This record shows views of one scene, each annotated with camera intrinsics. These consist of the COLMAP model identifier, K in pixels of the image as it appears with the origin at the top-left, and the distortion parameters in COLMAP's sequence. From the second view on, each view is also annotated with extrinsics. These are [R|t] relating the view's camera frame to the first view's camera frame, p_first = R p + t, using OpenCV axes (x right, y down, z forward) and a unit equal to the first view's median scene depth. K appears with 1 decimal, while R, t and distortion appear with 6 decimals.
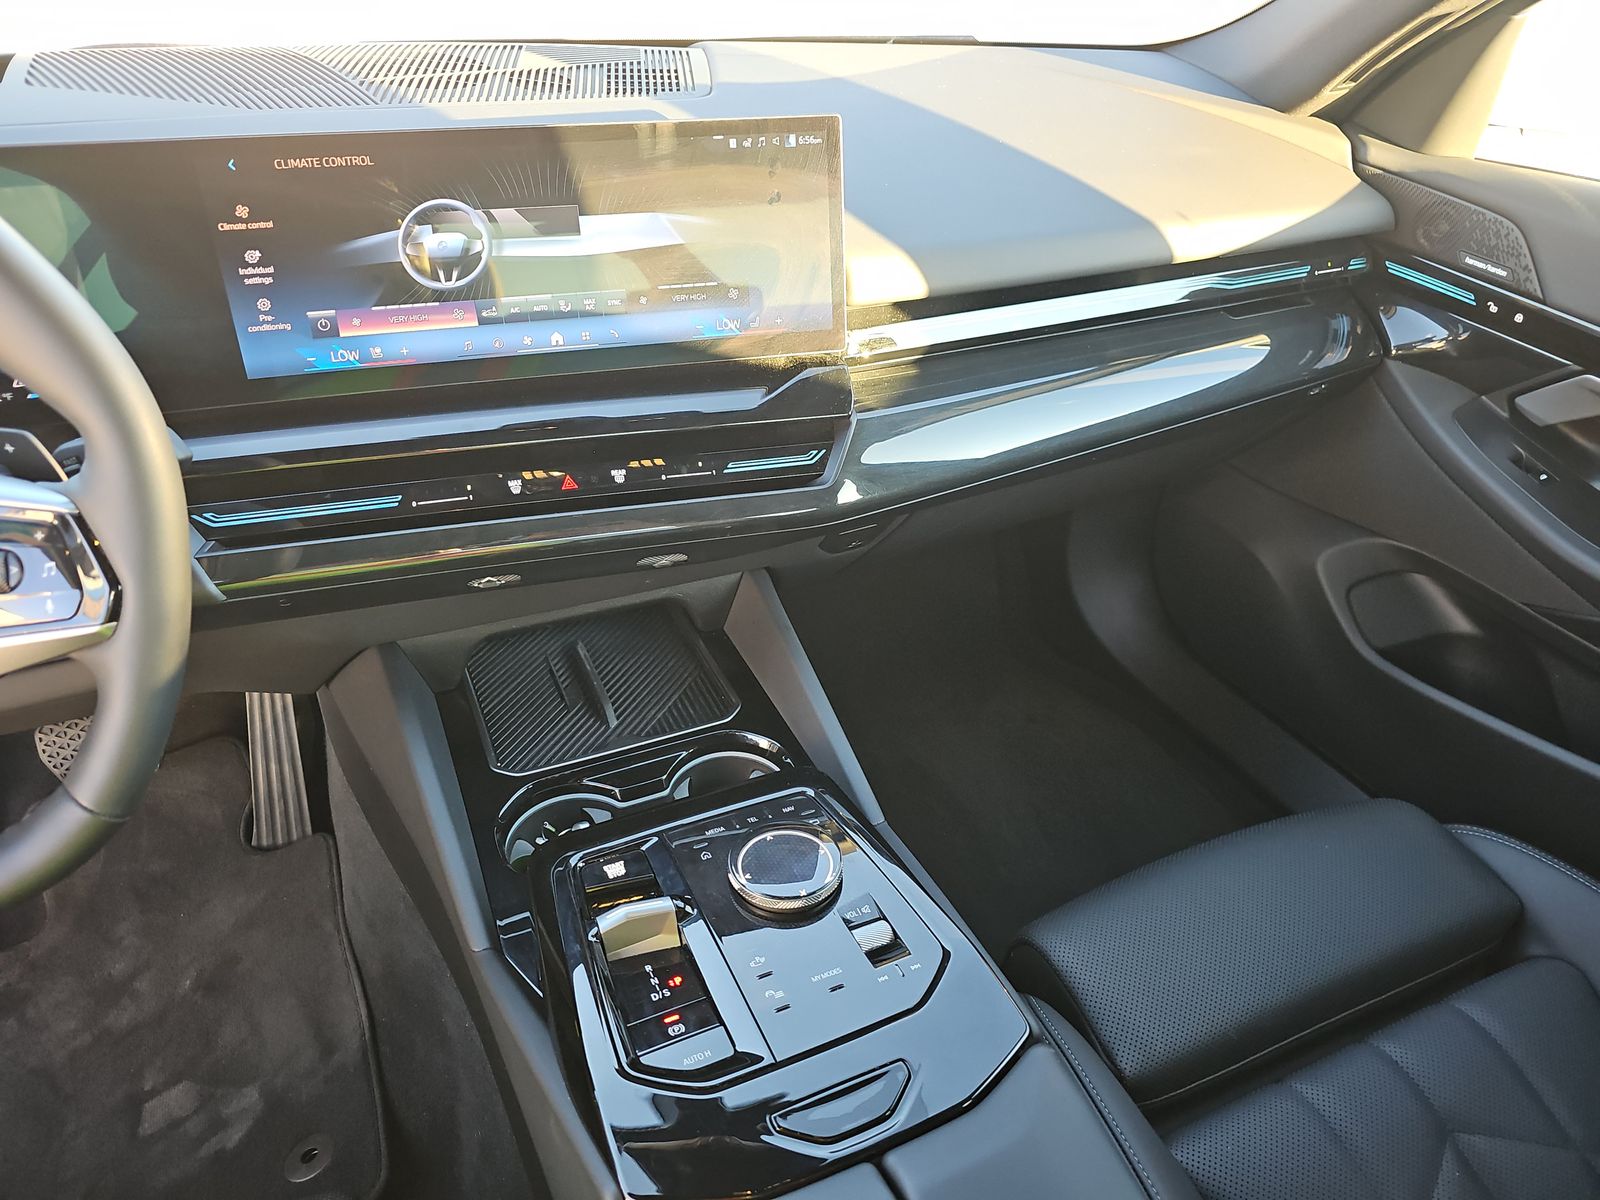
lens RADIAL K [[1047.5, 0, 804.5], [0, 1047.5, 604.9], [0, 0, 1]] dist [0.034927, -0.031066]
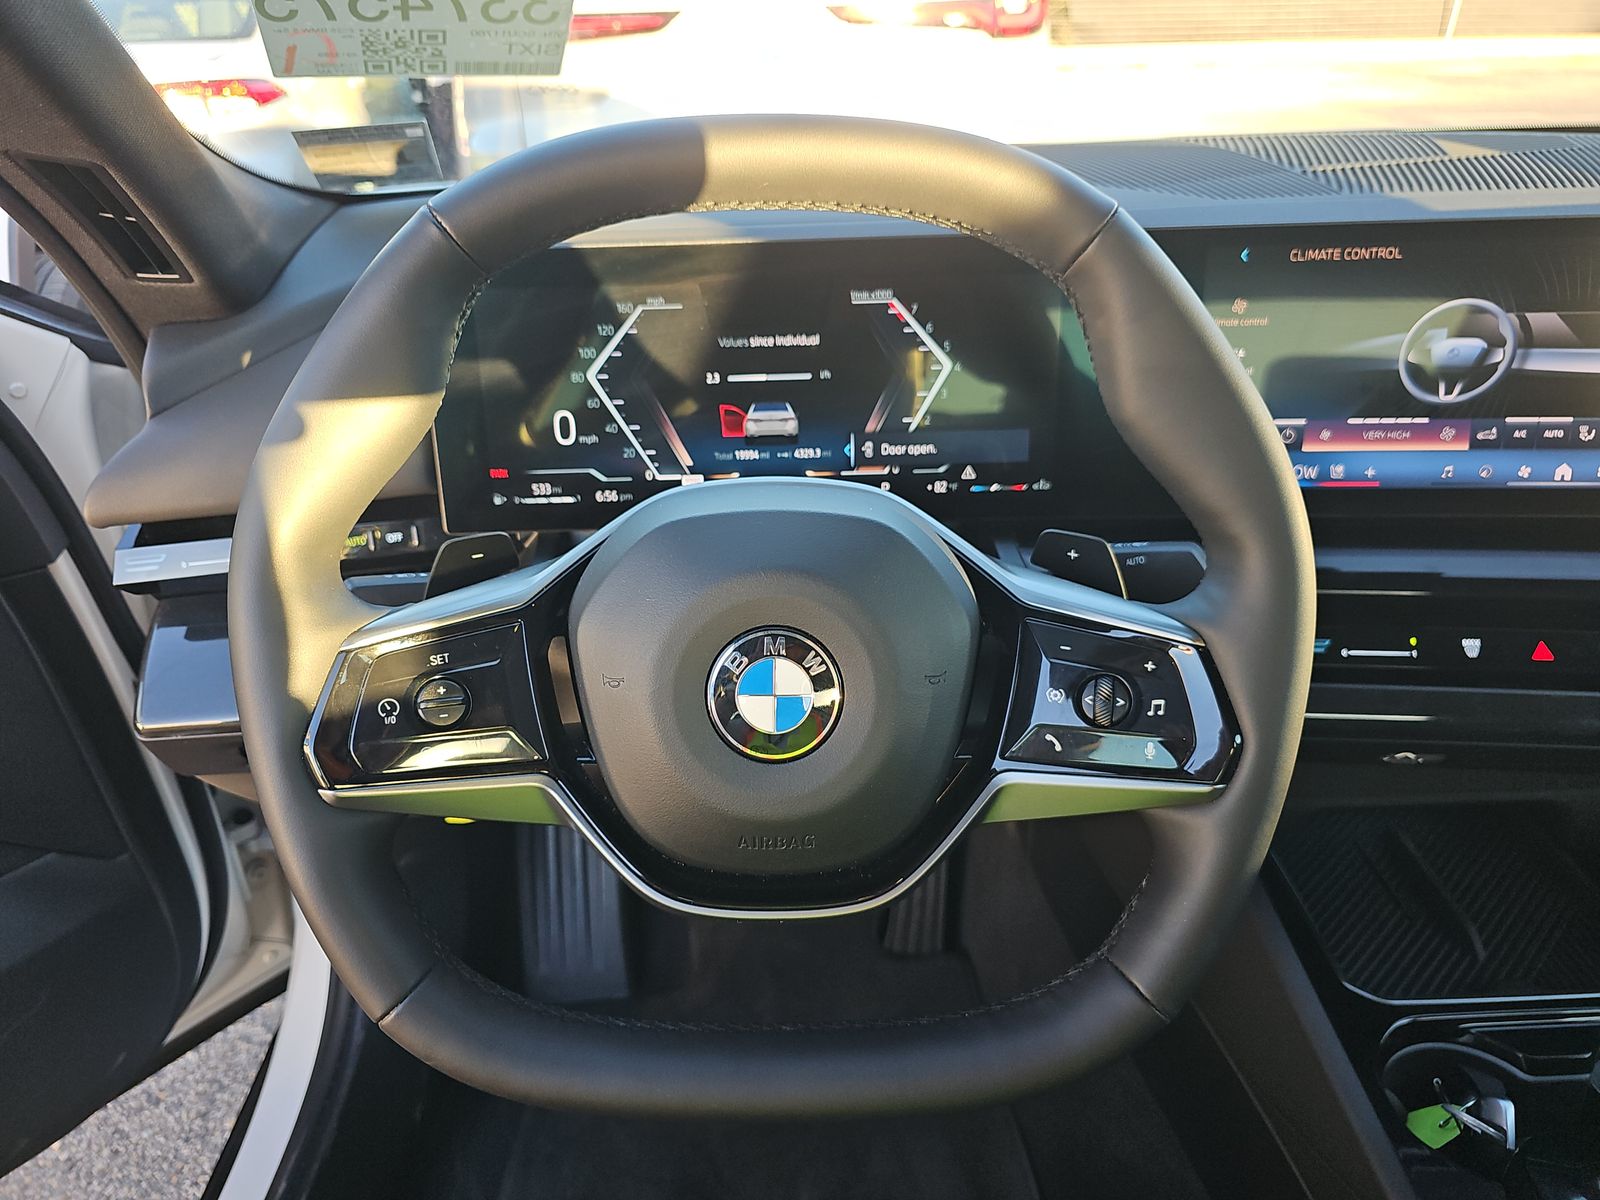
lens RADIAL K [[1047.5, 0, 804.9], [0, 1047.5, 595.5], [0, 0, 1]] dist [0.034927, -0.031066]
pose [[0.925522, 0.132457, -0.354772, -0.489048], [-0.167883, 0.983257, -0.070864, -0.010235], [0.339446, 0.125147, 0.932263, 0.079118]]
